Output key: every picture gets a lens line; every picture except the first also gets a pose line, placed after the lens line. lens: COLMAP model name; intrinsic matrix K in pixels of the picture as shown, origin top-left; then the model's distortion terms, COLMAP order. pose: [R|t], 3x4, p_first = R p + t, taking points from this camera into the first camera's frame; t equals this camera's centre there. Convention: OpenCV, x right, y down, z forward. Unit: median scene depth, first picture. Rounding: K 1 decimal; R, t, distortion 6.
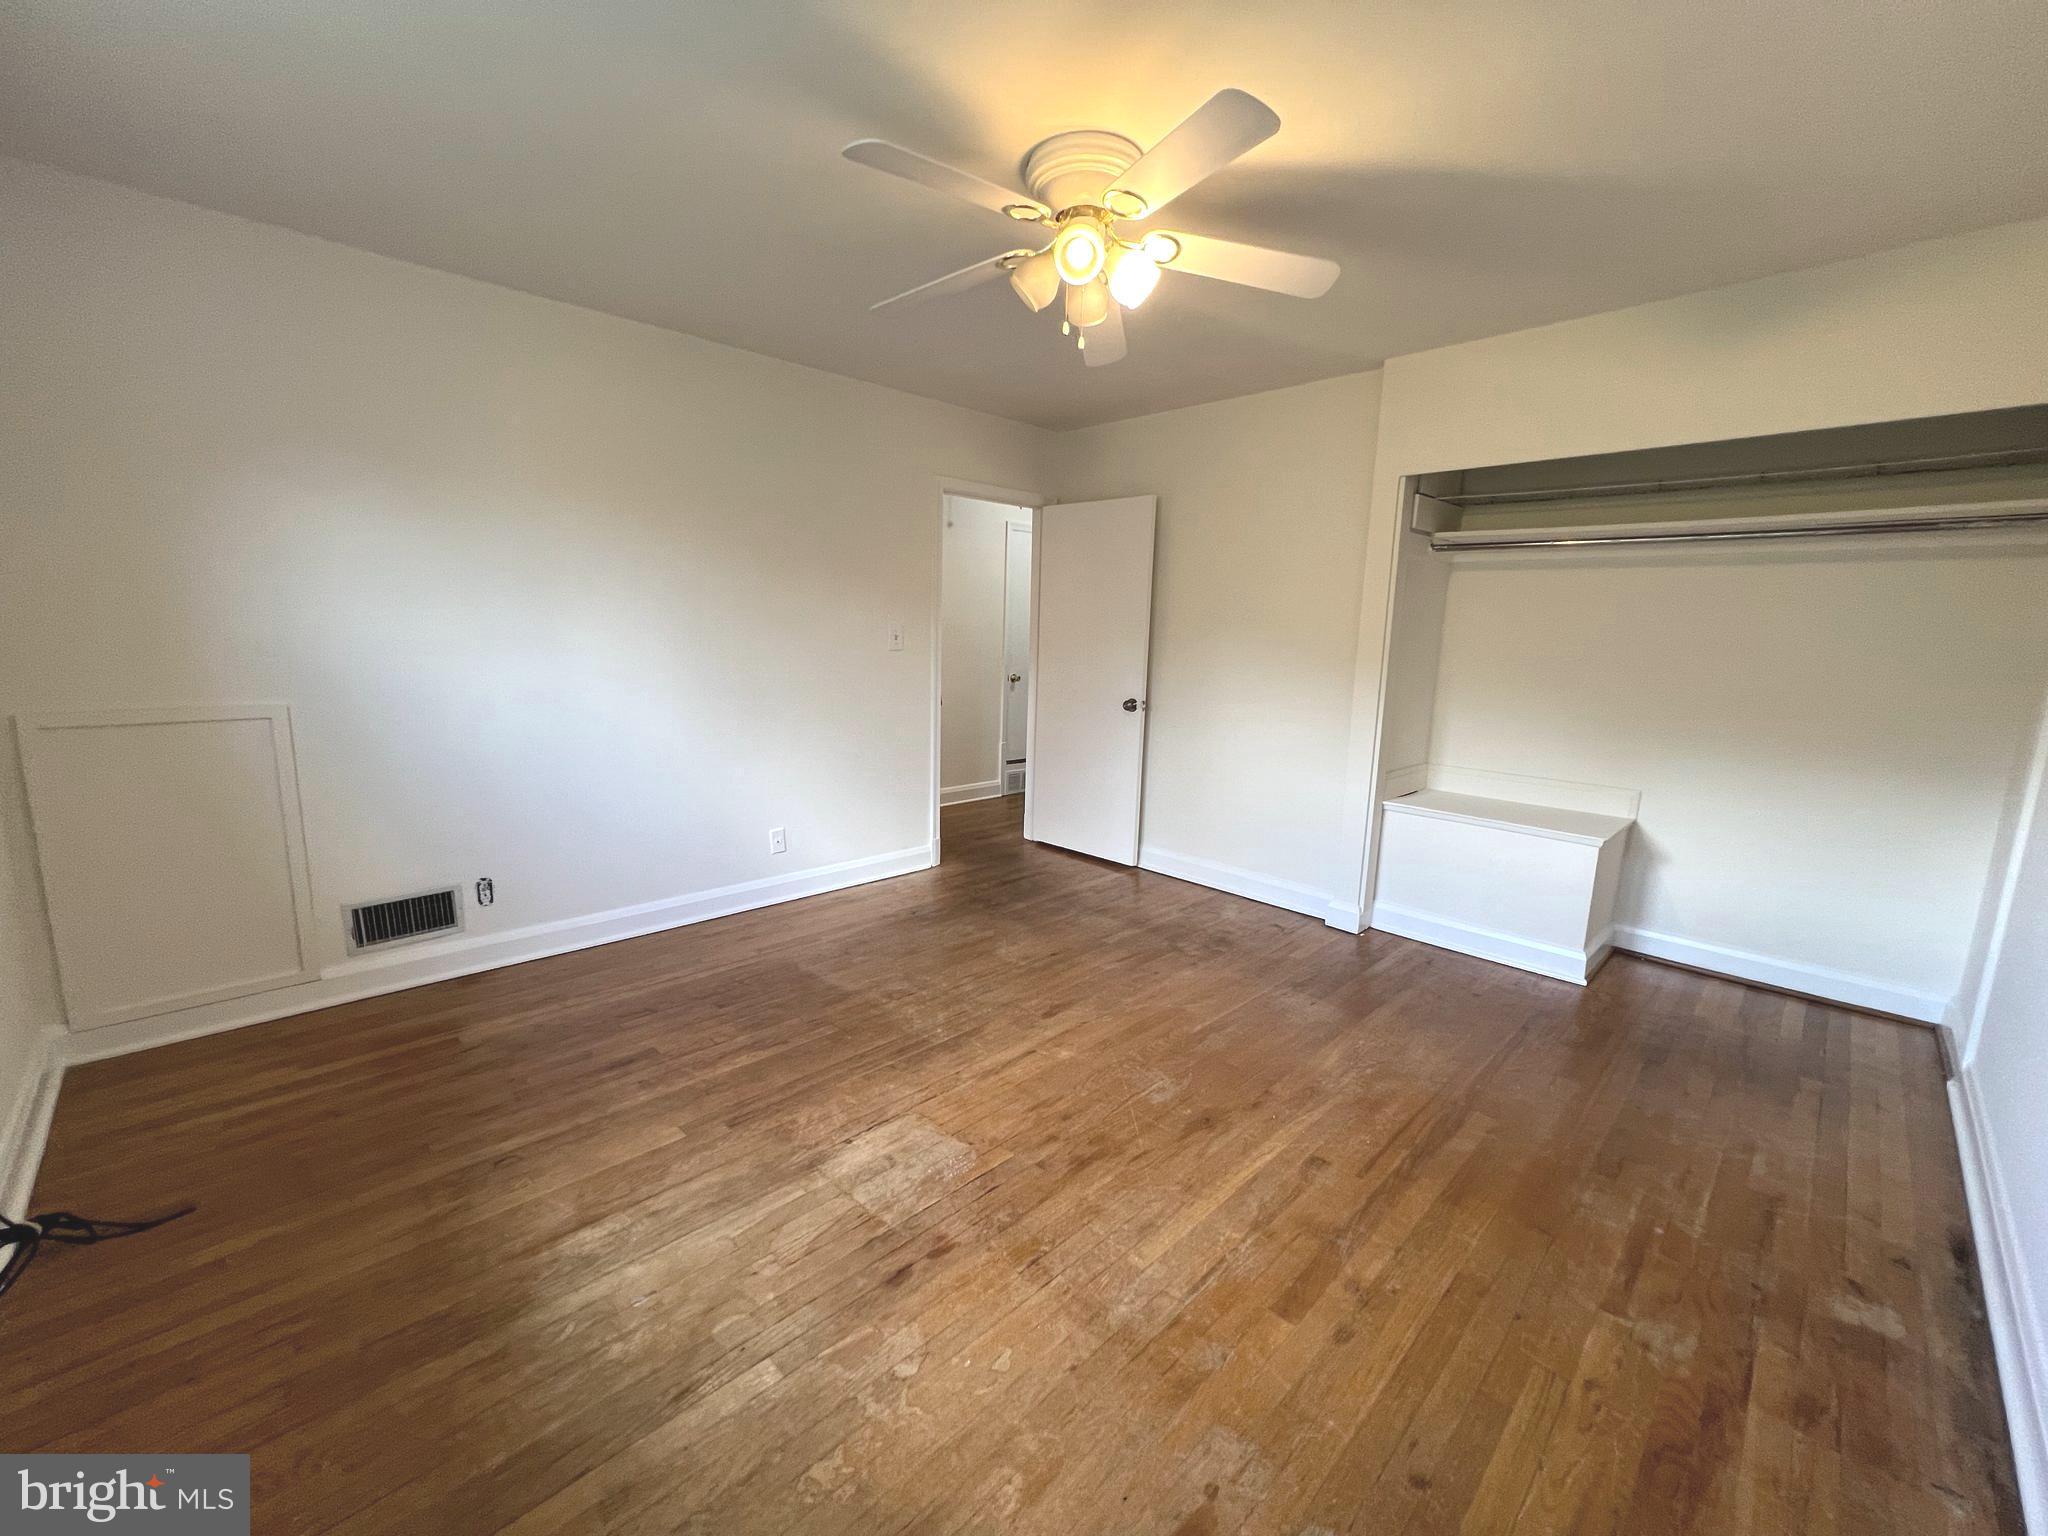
lens RADIAL K [[823.3, 0, 1024.0], [0, 823.3, 768.0], [0, 0, 1]] dist [-0.003083, 0.000545]
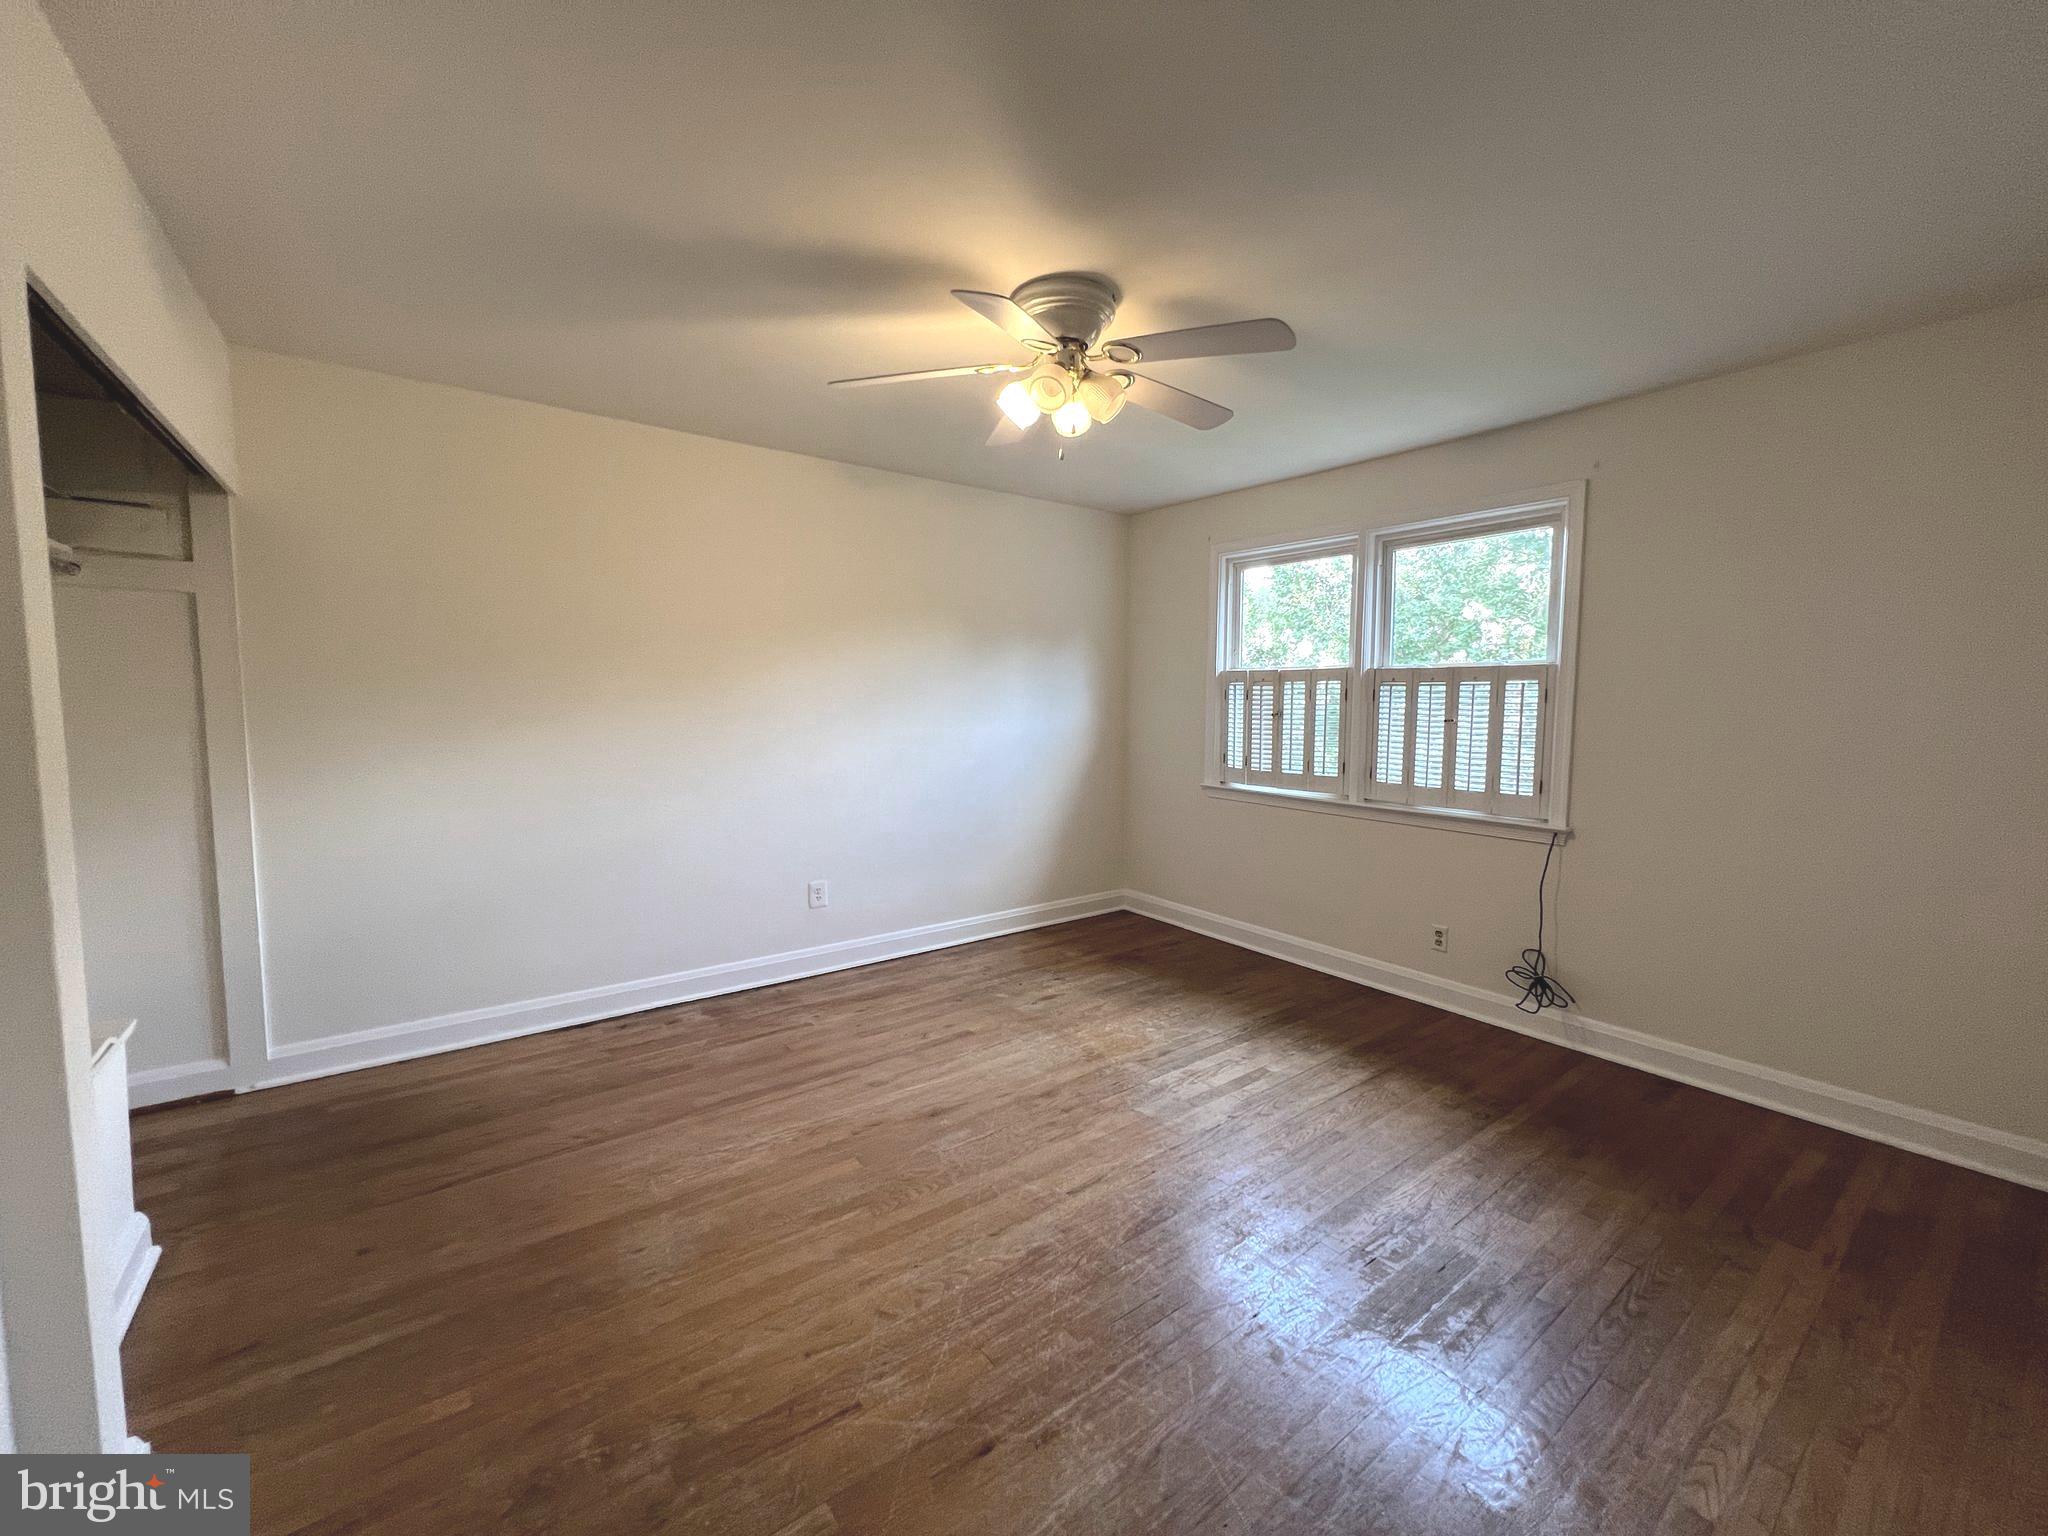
lens RADIAL K [[823.3, 0, 1024.0], [0, 823.3, 768.0], [0, 0, 1]] dist [-0.003083, 0.000545]
pose [[-0.990615, -0.043845, 0.129459, -0.045480], [-0.009328, 0.966631, 0.256004, -0.426011], [-0.136363, 0.252393, -0.957968, 2.381985]]
